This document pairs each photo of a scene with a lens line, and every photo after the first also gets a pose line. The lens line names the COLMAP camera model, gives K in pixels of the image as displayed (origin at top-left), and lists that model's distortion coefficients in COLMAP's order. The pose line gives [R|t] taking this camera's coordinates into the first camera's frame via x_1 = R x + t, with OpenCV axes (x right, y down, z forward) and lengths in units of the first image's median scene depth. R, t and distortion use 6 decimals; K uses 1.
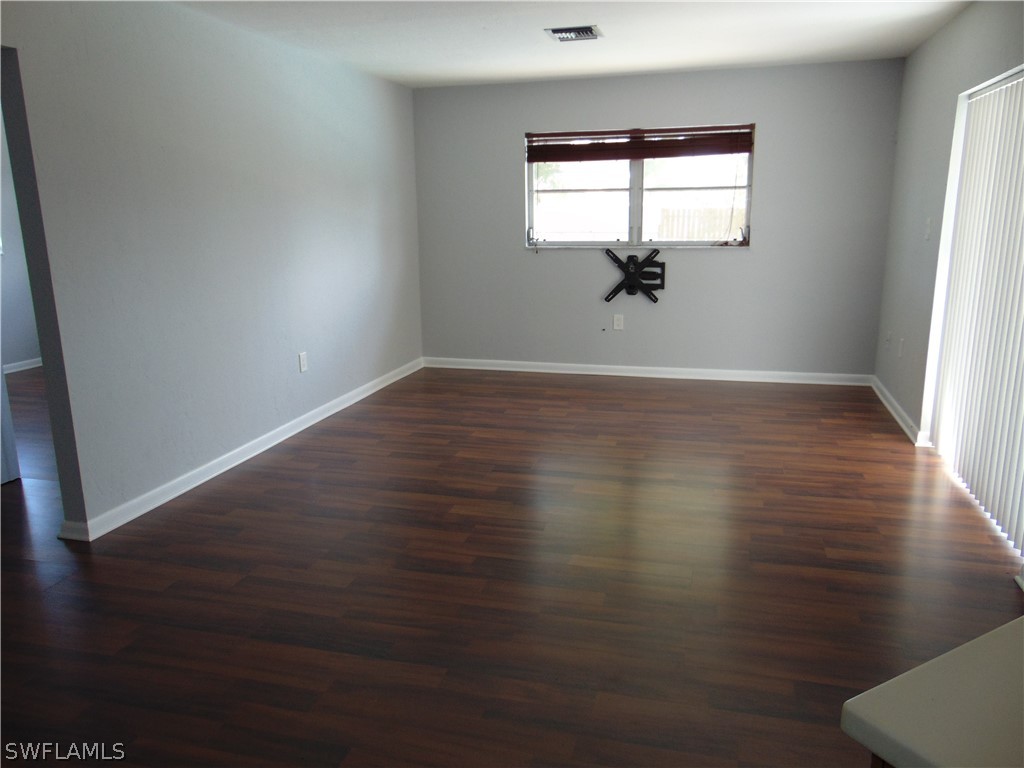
lens RADIAL K [[779.7, 0, 505.8], [0, 779.7, 383.9], [0, 0, 1]] dist [-0.014417, 0.063728]
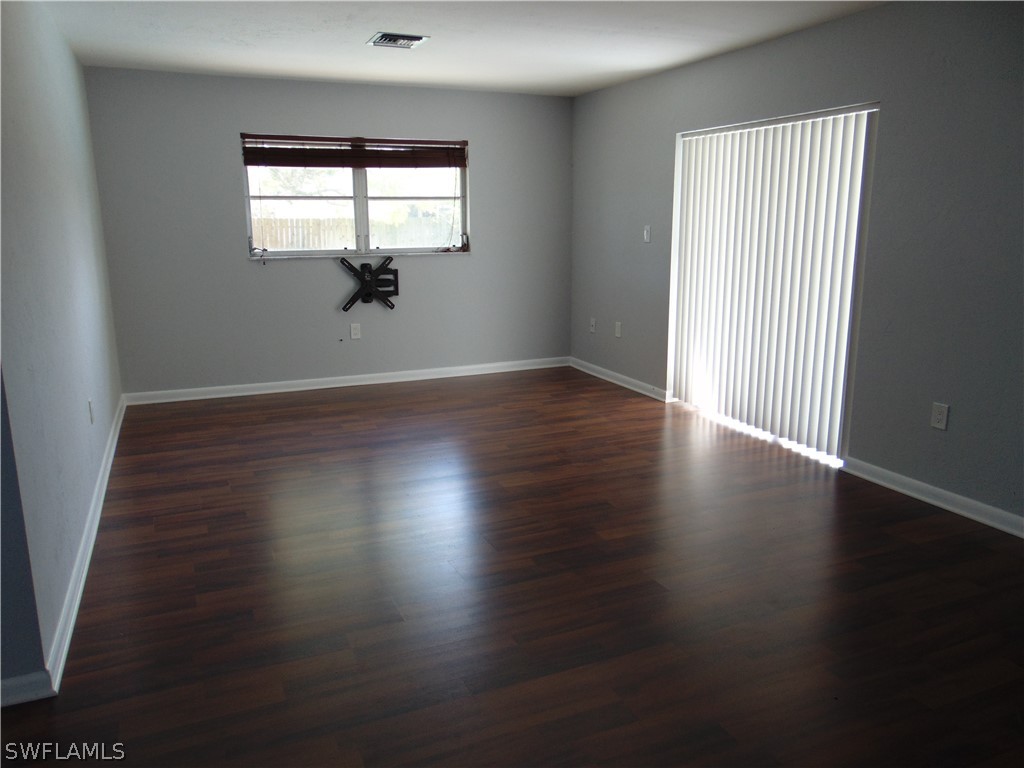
lens RADIAL K [[779.7, 0, 514.3], [0, 779.7, 383.8], [0, 0, 1]] dist [-0.014417, 0.063728]
pose [[0.772690, -0.125427, 0.622269, -0.335716], [0.134365, 0.990390, 0.032782, -0.019310], [-0.620401, 0.058280, 0.782117, 0.109200]]
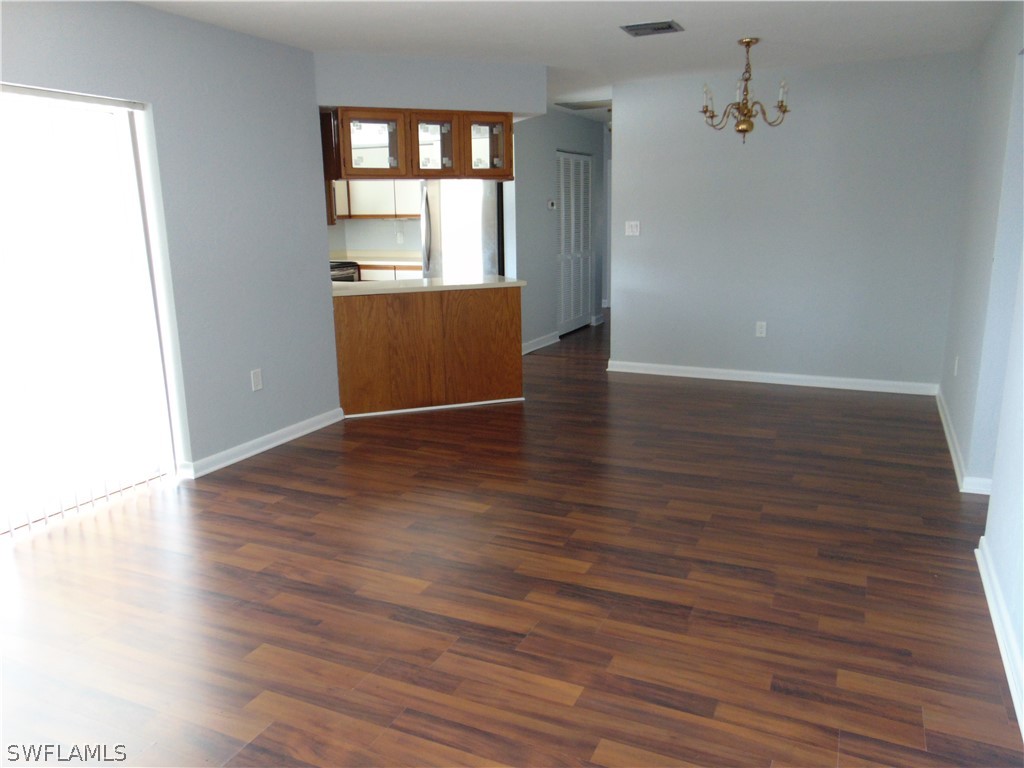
lens RADIAL K [[779.7, 0, 516.0], [0, 779.7, 383.5], [0, 0, 1]] dist [-0.014417, 0.063728]
pose [[-0.987615, -0.008904, 0.156642, -0.072416], [0.058974, 0.904105, 0.423220, -0.224977], [-0.145389, 0.427217, -0.892383, 0.998166]]
